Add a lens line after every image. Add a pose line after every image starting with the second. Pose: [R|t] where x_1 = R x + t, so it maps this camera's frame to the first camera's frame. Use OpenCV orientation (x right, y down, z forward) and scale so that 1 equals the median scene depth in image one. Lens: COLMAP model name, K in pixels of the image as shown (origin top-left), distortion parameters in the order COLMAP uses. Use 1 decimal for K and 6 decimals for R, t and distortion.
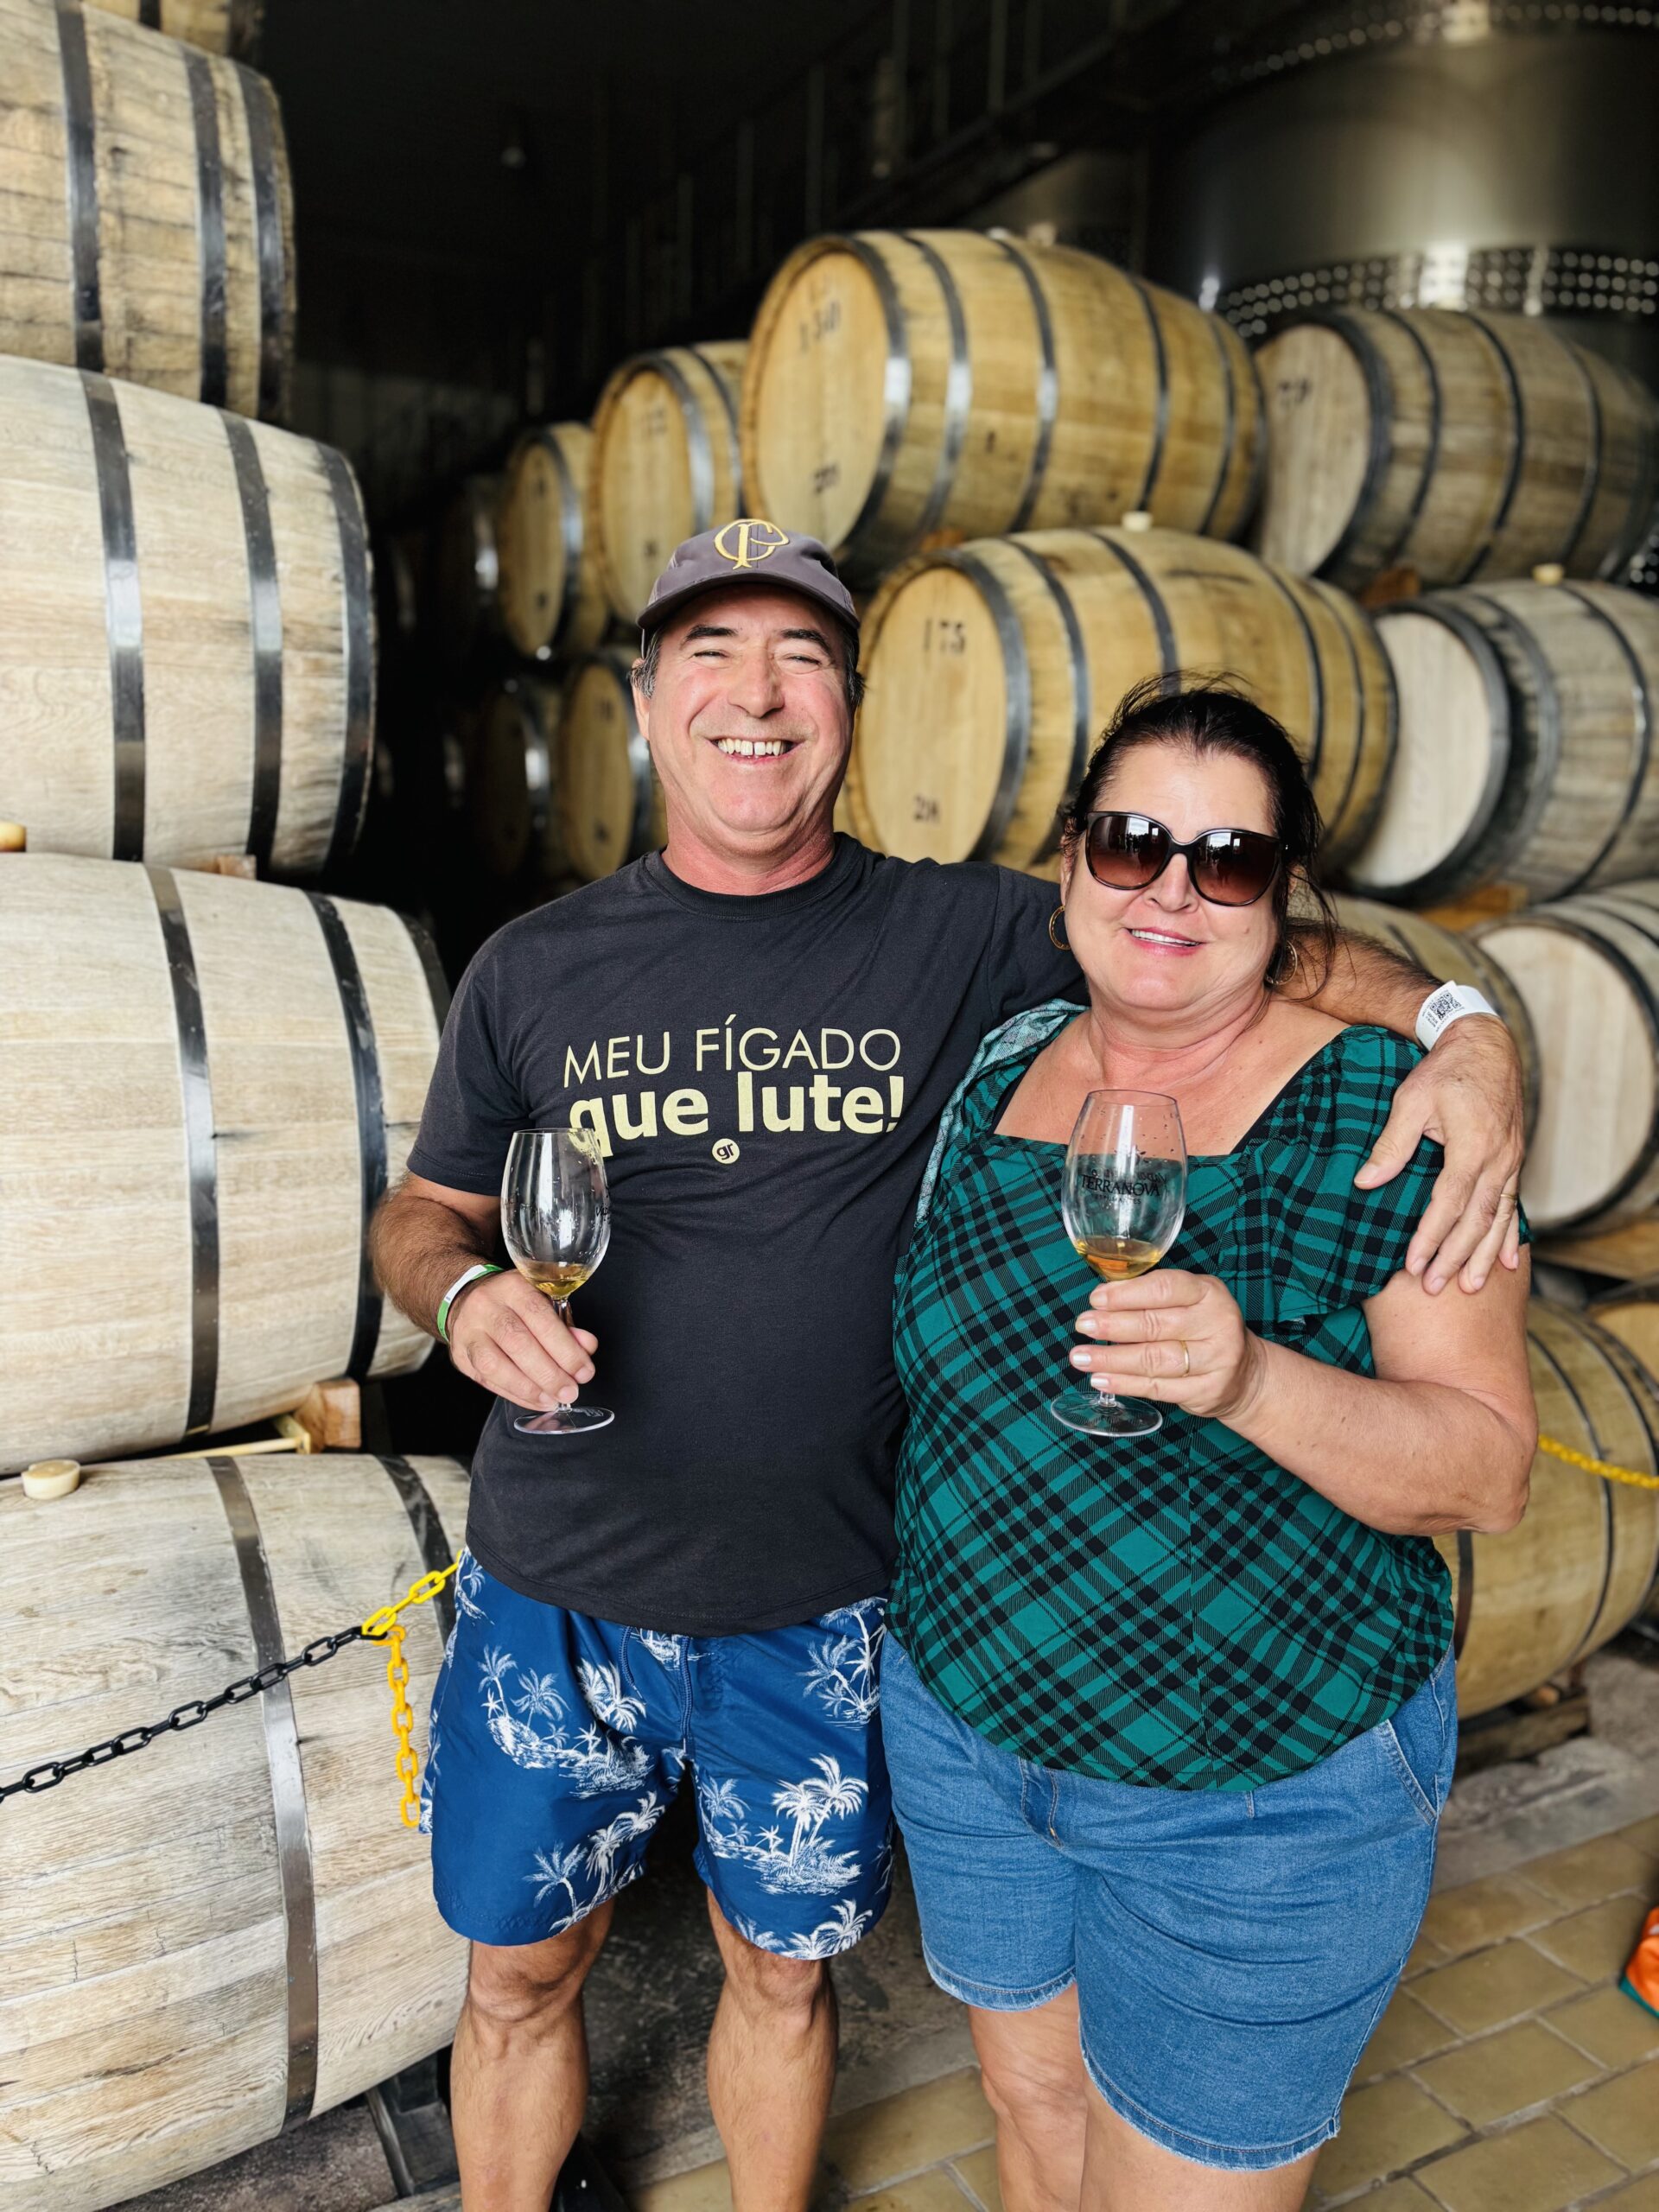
lens RADIAL K [[1669.2, 0, 826.9], [0, 1669.2, 1126.7], [0, 0, 1]] dist [0.056255, -0.062091]
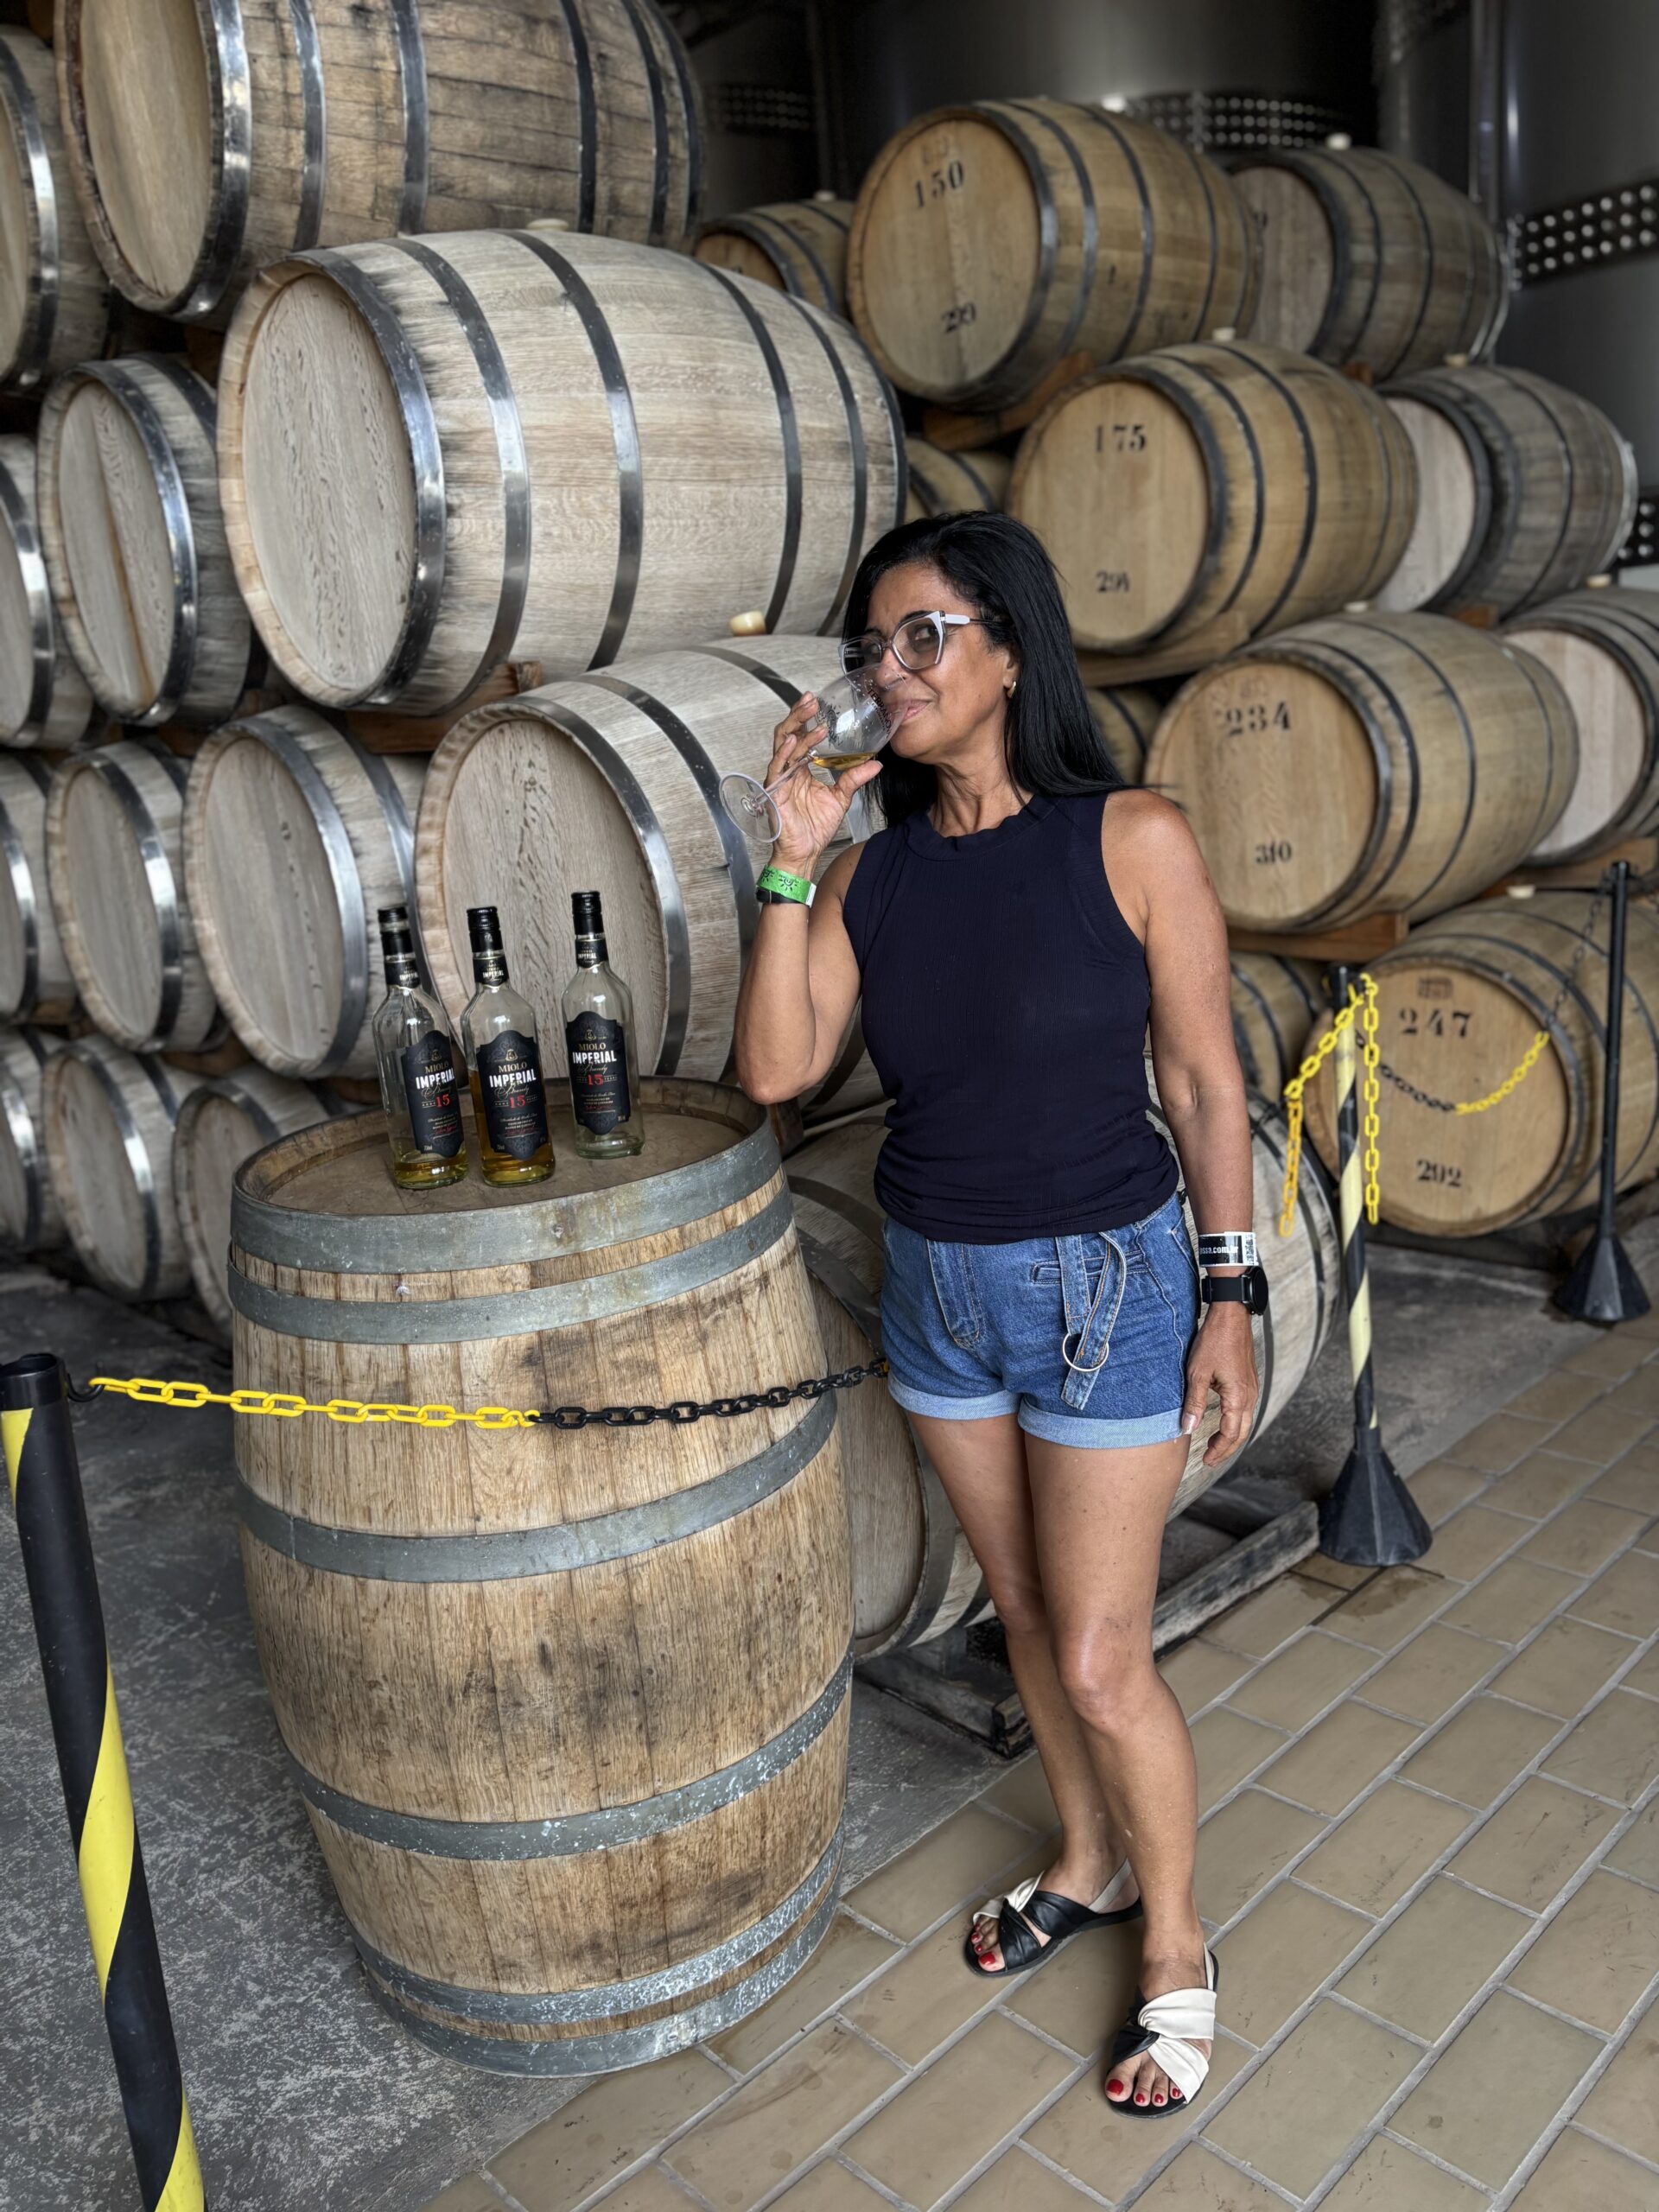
lens RADIAL K [[1661.0, 0, 842.1], [0, 1661.0, 1102.8], [0, 0, 1]] dist [0.053087, -0.051830]
pose [[0.955963, -0.173385, 0.236798, -0.648139], [0.159453, 0.984204, 0.076926, 0.081907], [-0.246395, -0.035780, 0.968509, -0.211466]]
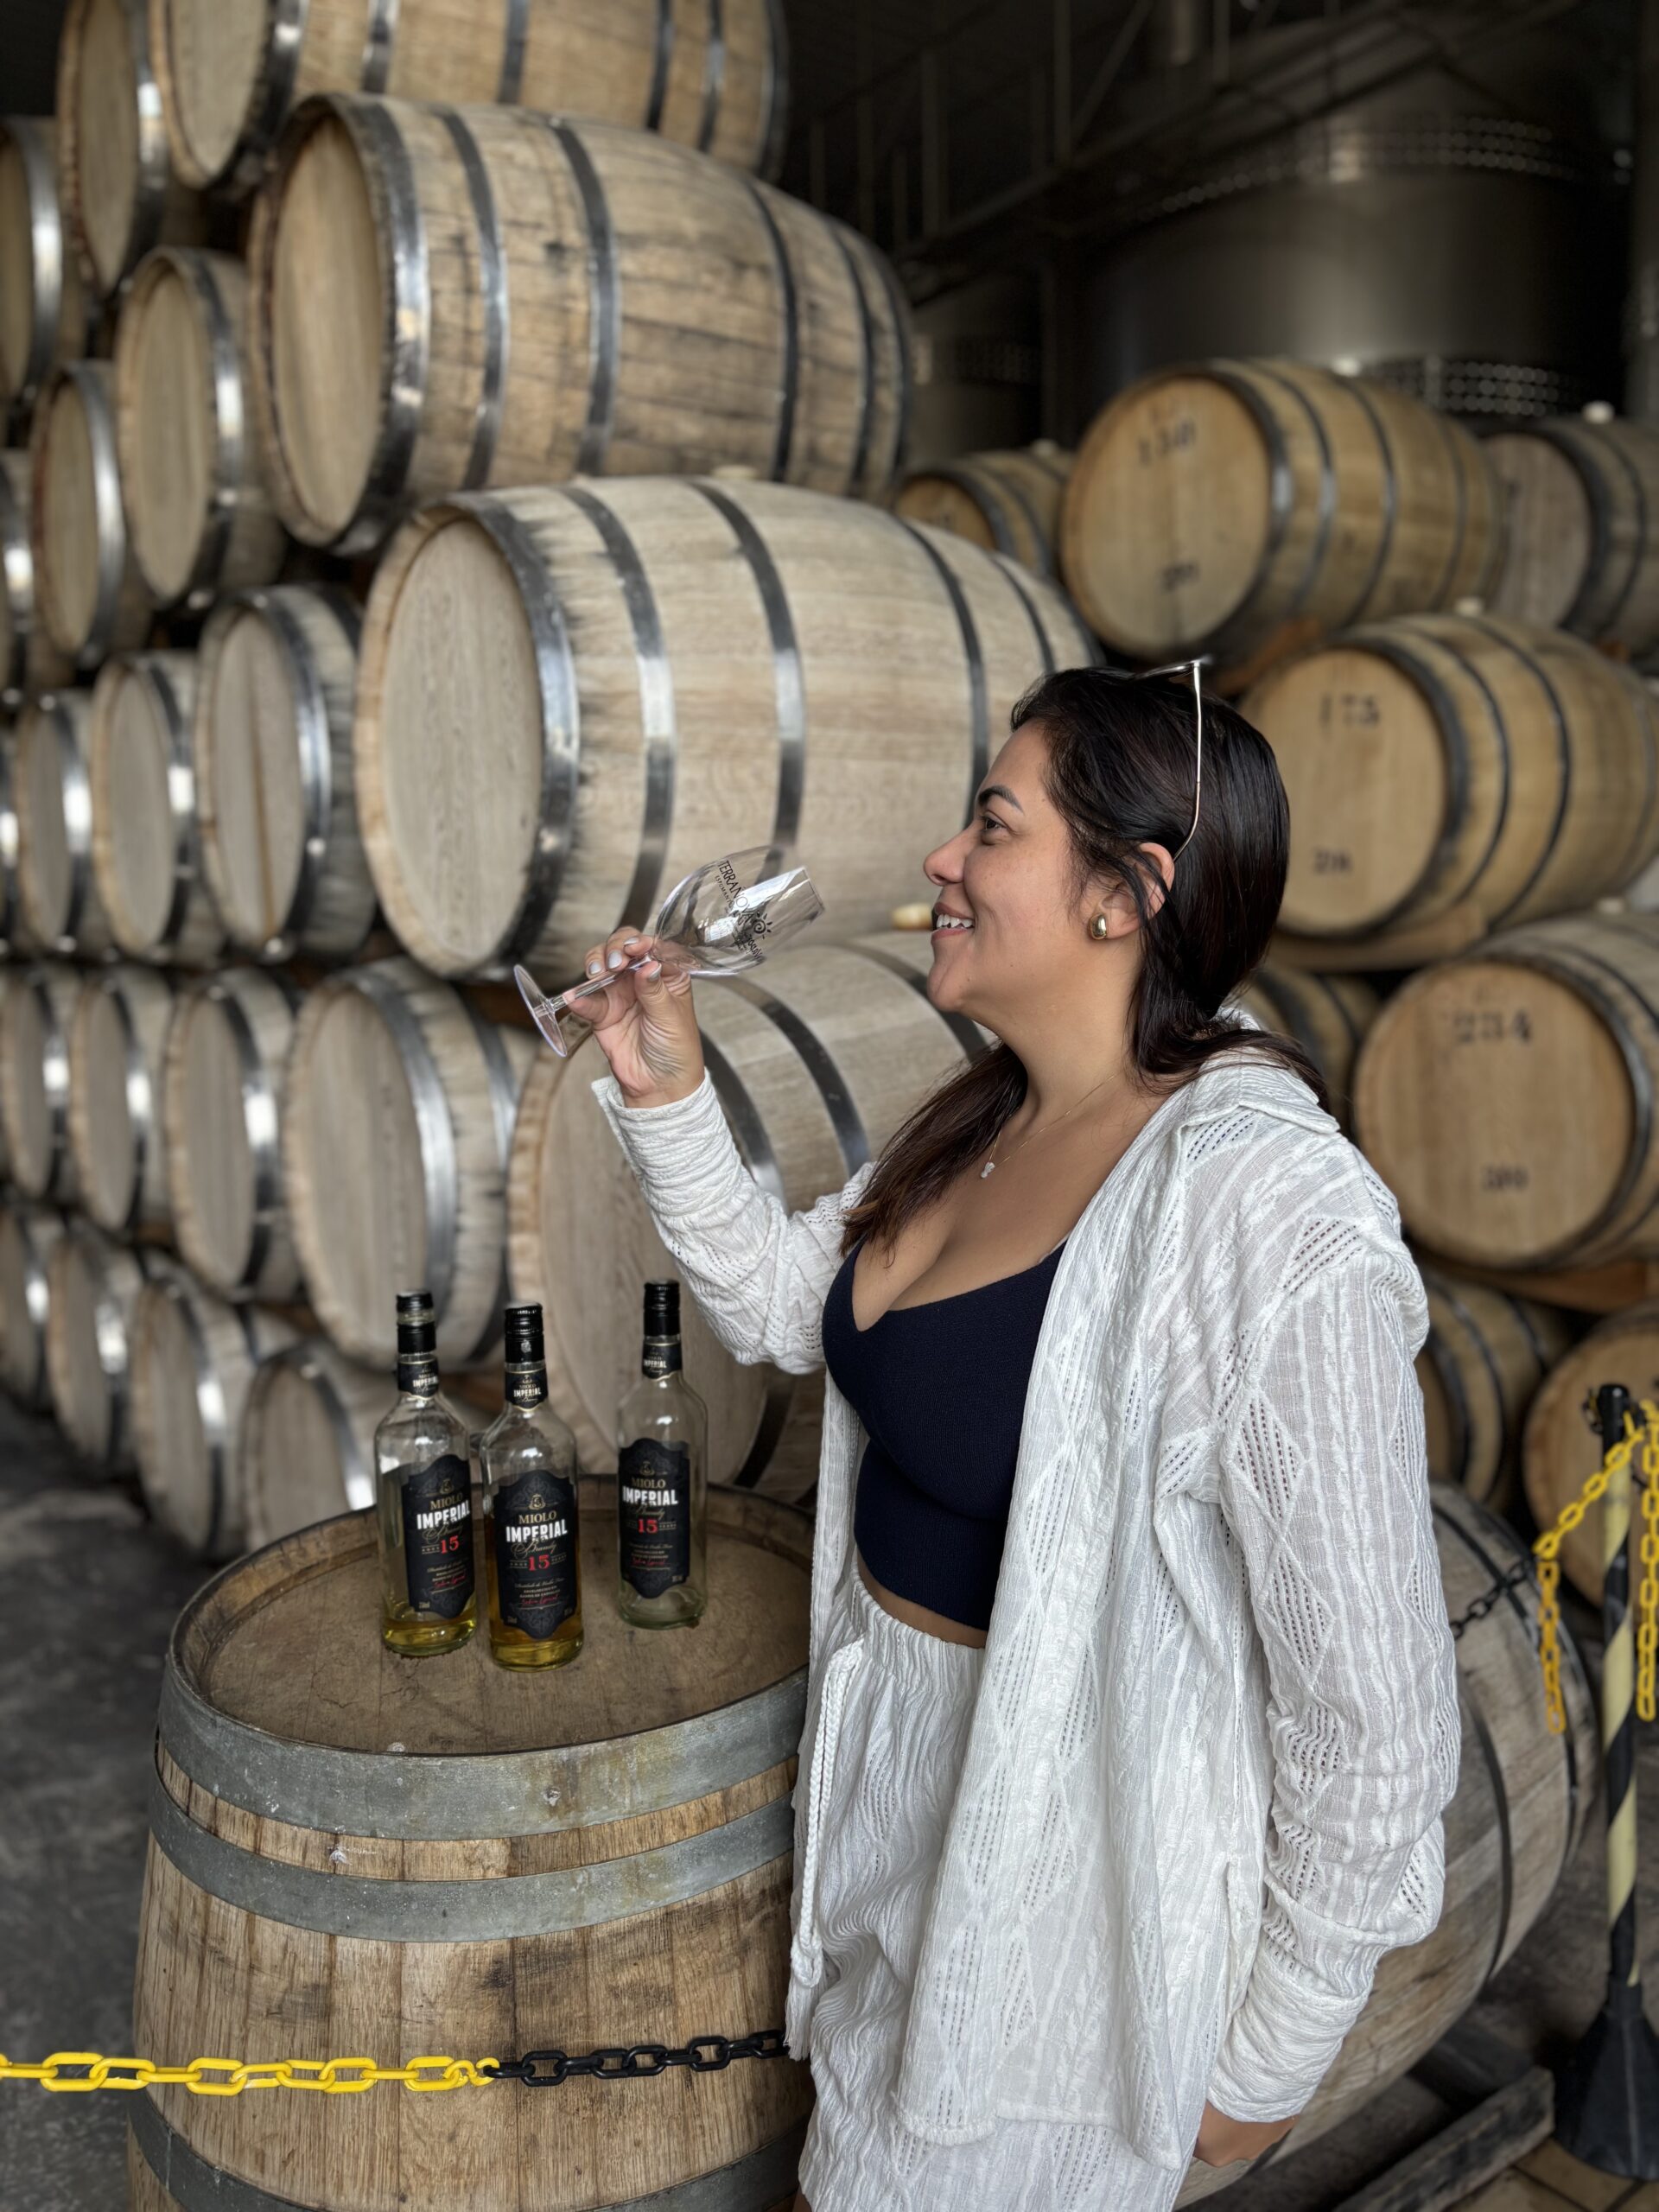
lens RADIAL K [[1661.0, 0, 842.1], [0, 1661.0, 1102.8], [0, 0, 1]] dist [0.053087, -0.051830]
pose [[0.985354, -0.068791, 0.156032, -0.591753], [0.077449, 0.995737, -0.050103, 0.001633], [-0.151920, 0.061454, 0.986480, -0.056169]]
